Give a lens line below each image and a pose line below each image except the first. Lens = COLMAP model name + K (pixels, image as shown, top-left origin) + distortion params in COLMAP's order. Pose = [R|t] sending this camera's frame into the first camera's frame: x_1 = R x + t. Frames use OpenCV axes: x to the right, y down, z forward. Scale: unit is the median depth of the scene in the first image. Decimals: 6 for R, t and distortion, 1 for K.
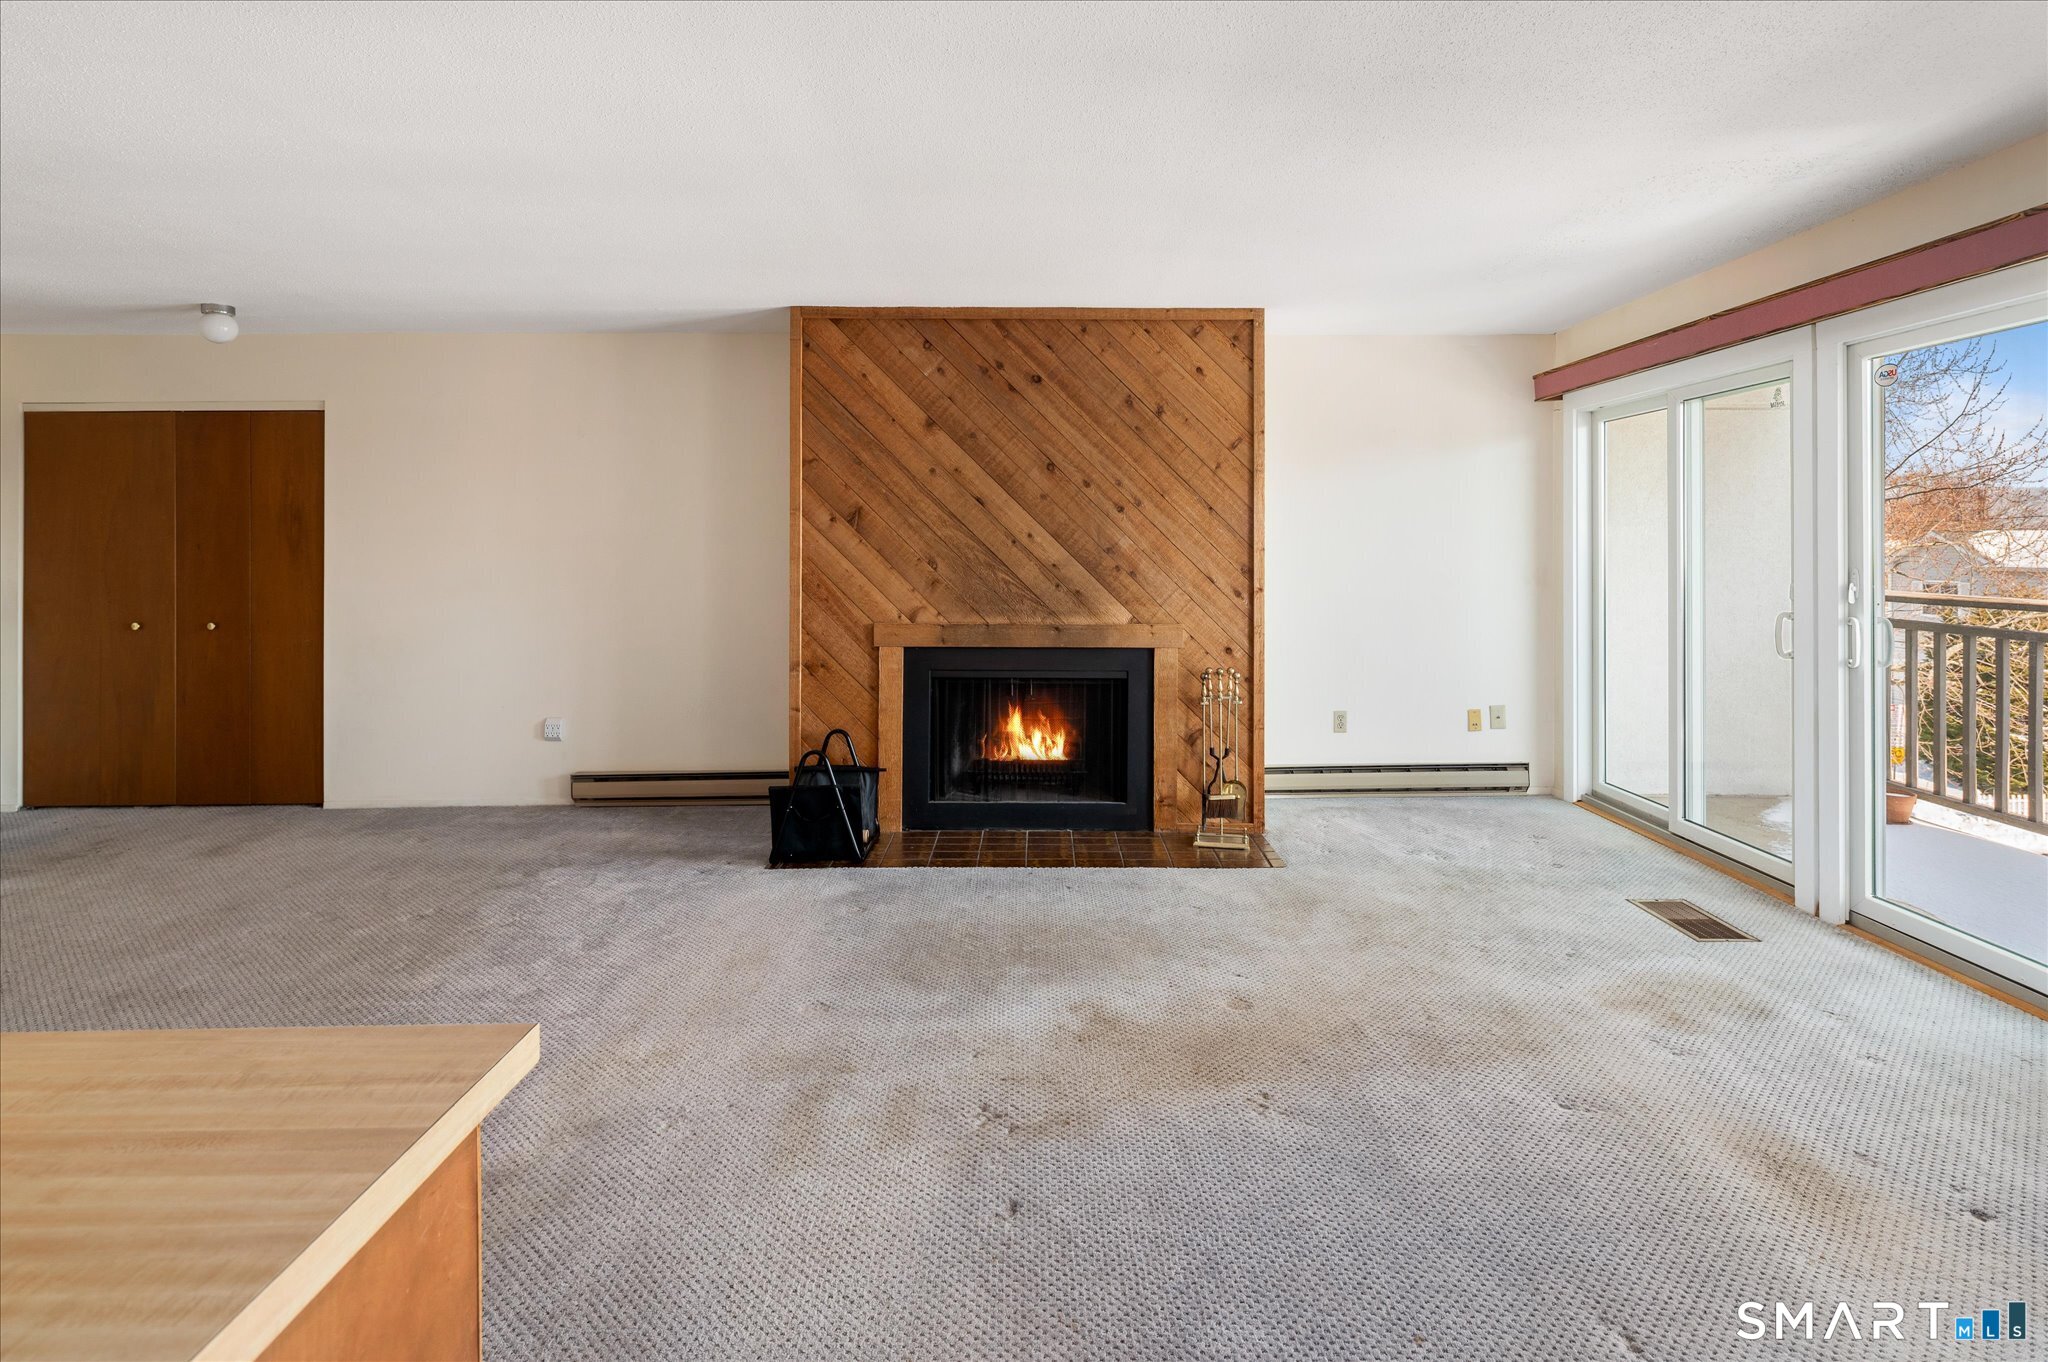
lens RADIAL K [[997.2, 0, 1051.5], [0, 997.2, 535.4], [0, 0, 1]] dist [0.007921, -0.006064]
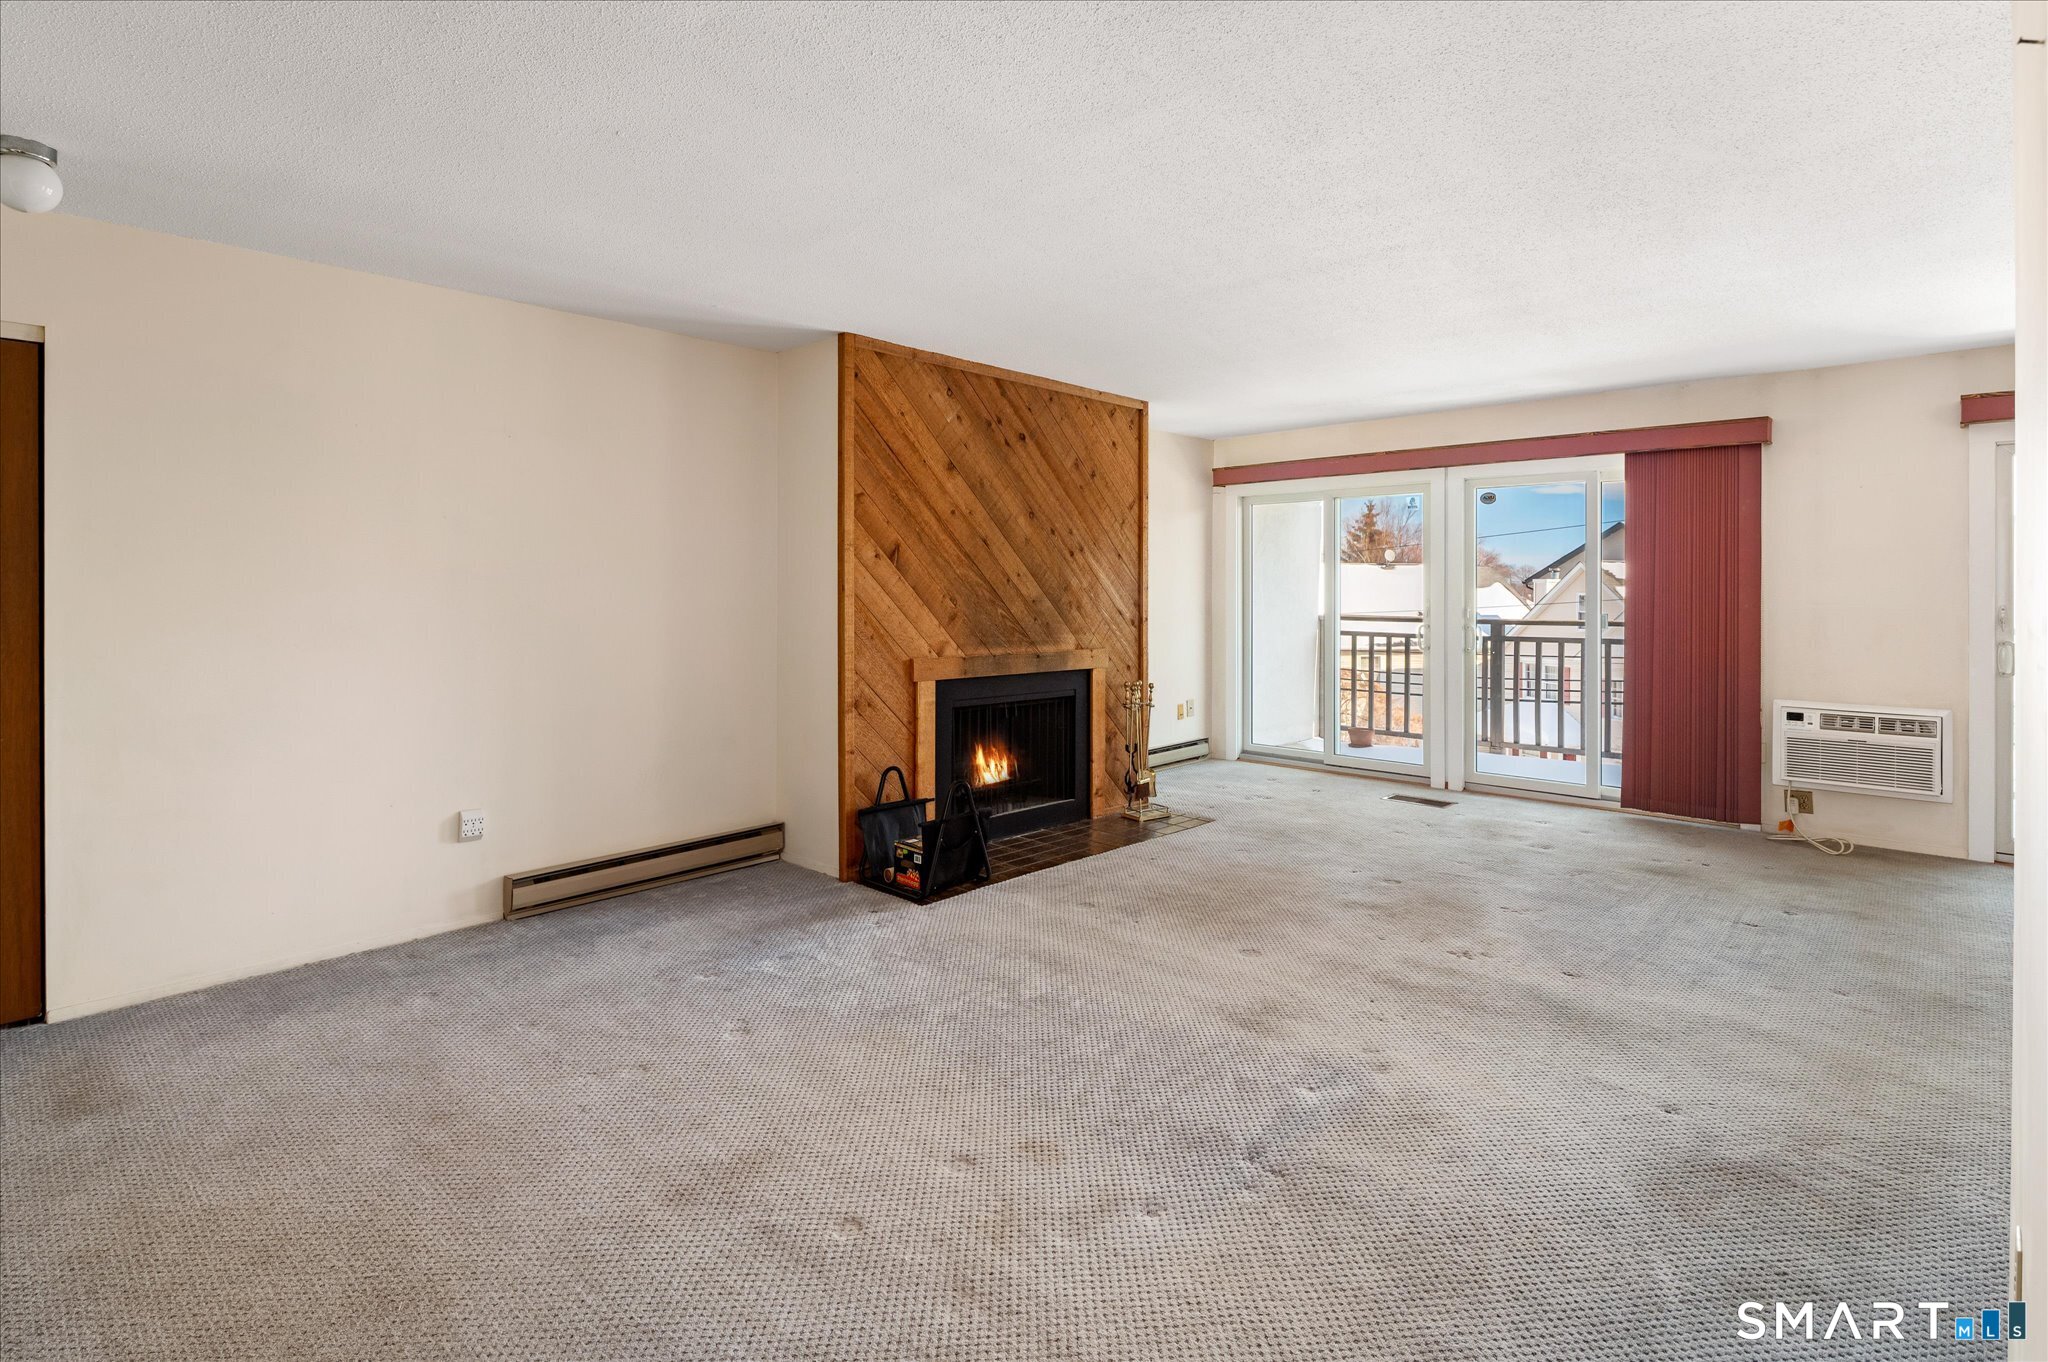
lens RADIAL K [[997.2, 0, 1045.5], [0, 997.2, 607.2], [0, 0, 1]] dist [0.007921, -0.006064]
pose [[0.693908, -0.009278, 0.720004, -0.814589], [-0.007132, 0.999779, 0.019757, 0.013908], [-0.720028, -0.018844, 0.693689, 0.193111]]
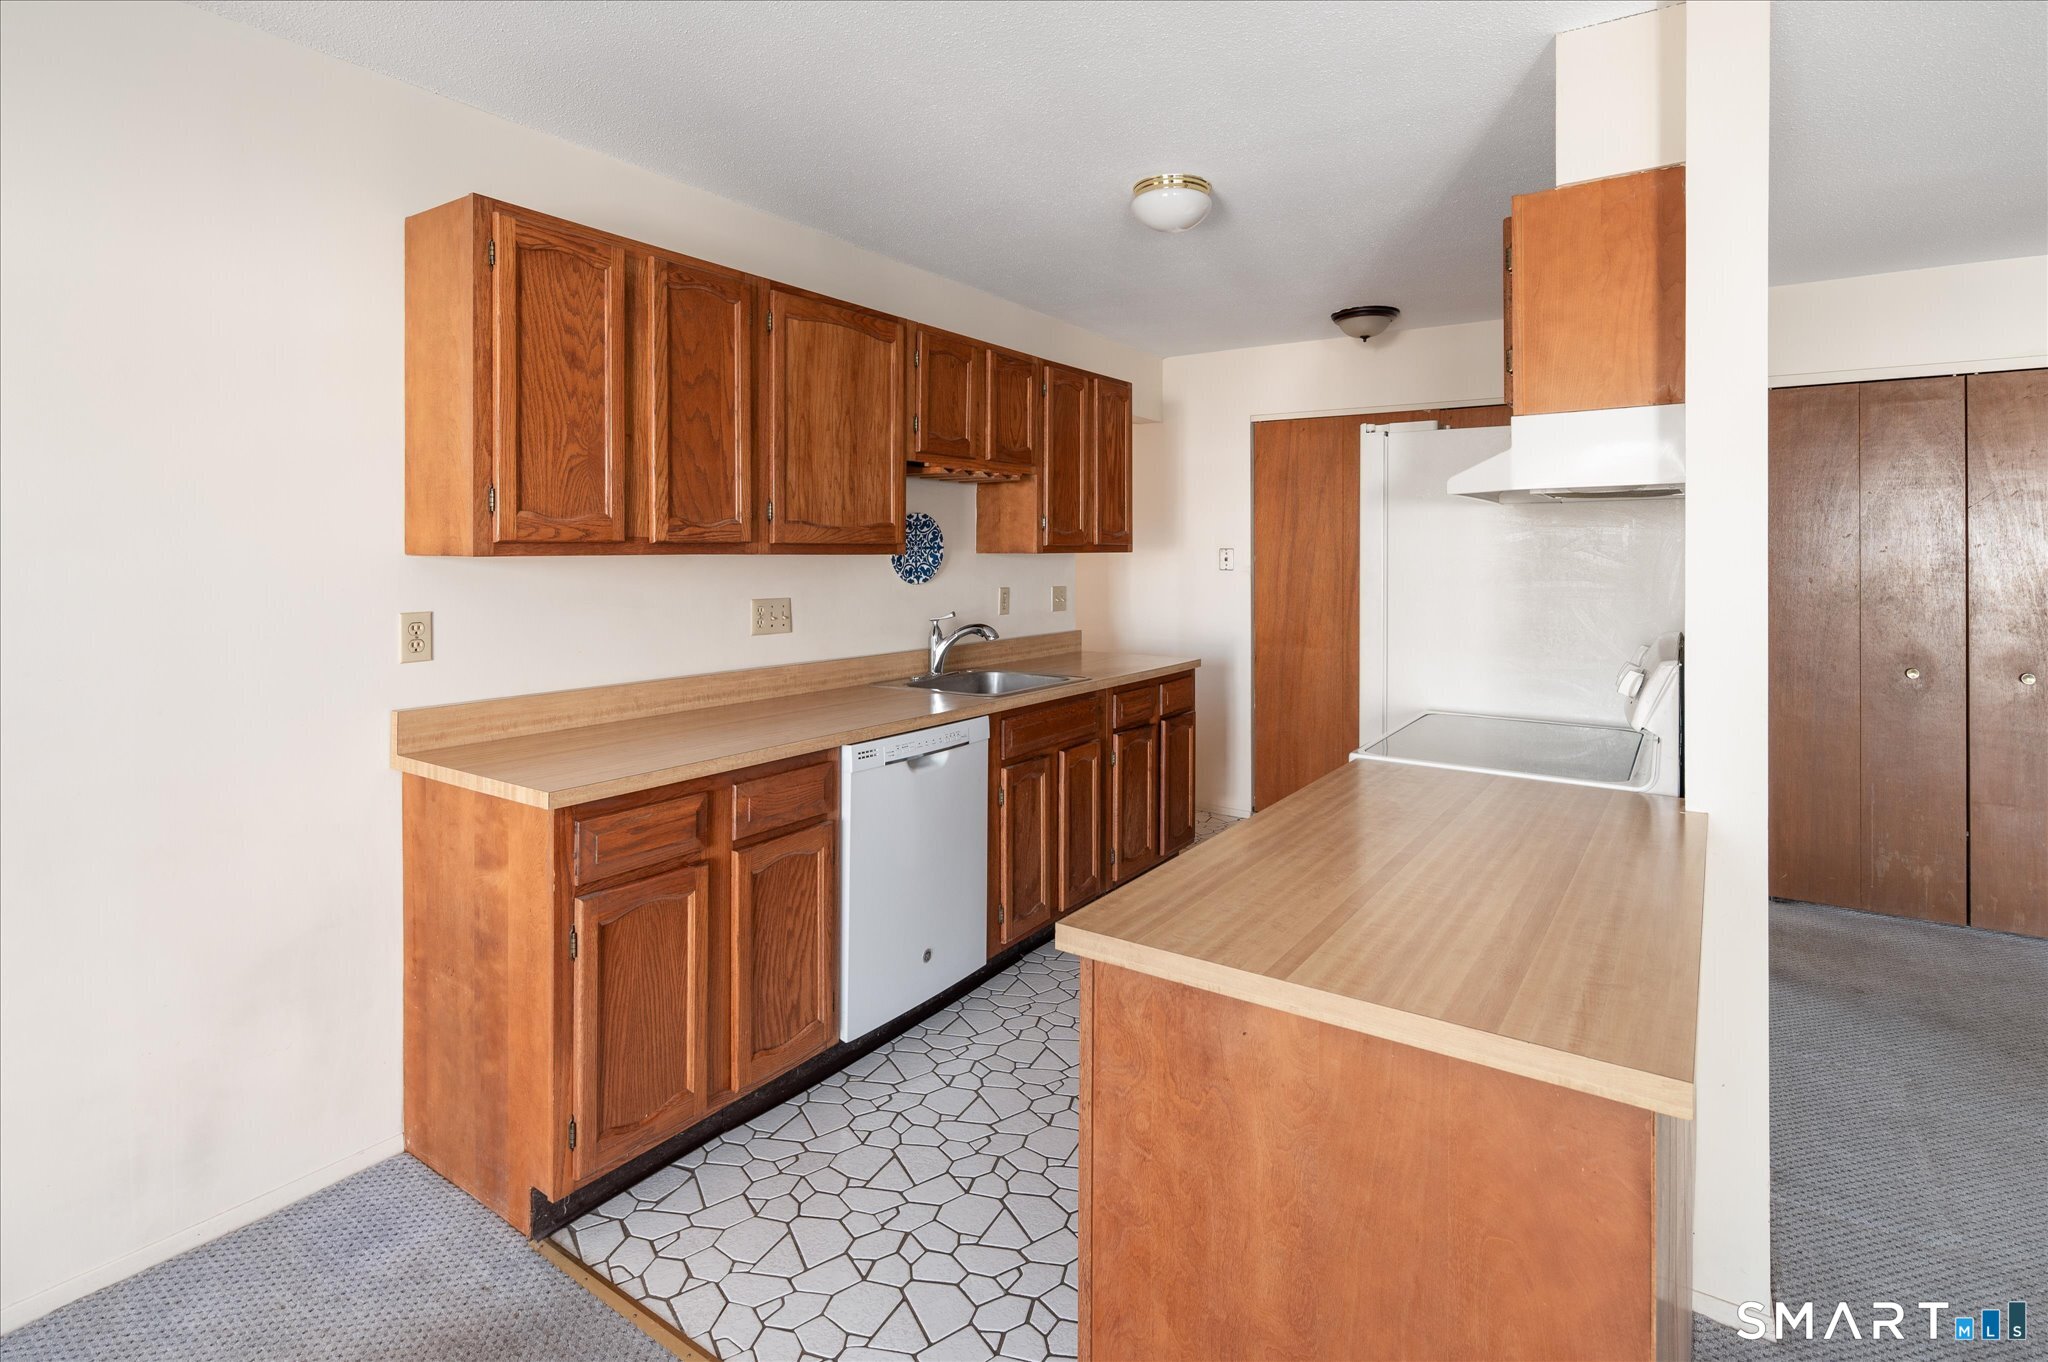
lens RADIAL K [[997.2, 0, 1024.6], [0, 997.2, 556.4], [0, 0, 1]] dist [0.007921, -0.006064]
pose [[-0.589753, 0.006877, -0.807554, 0.128875], [0.010939, 0.999940, 0.000526, -0.009368], [0.807509, -0.008524, -0.589793, 0.197062]]
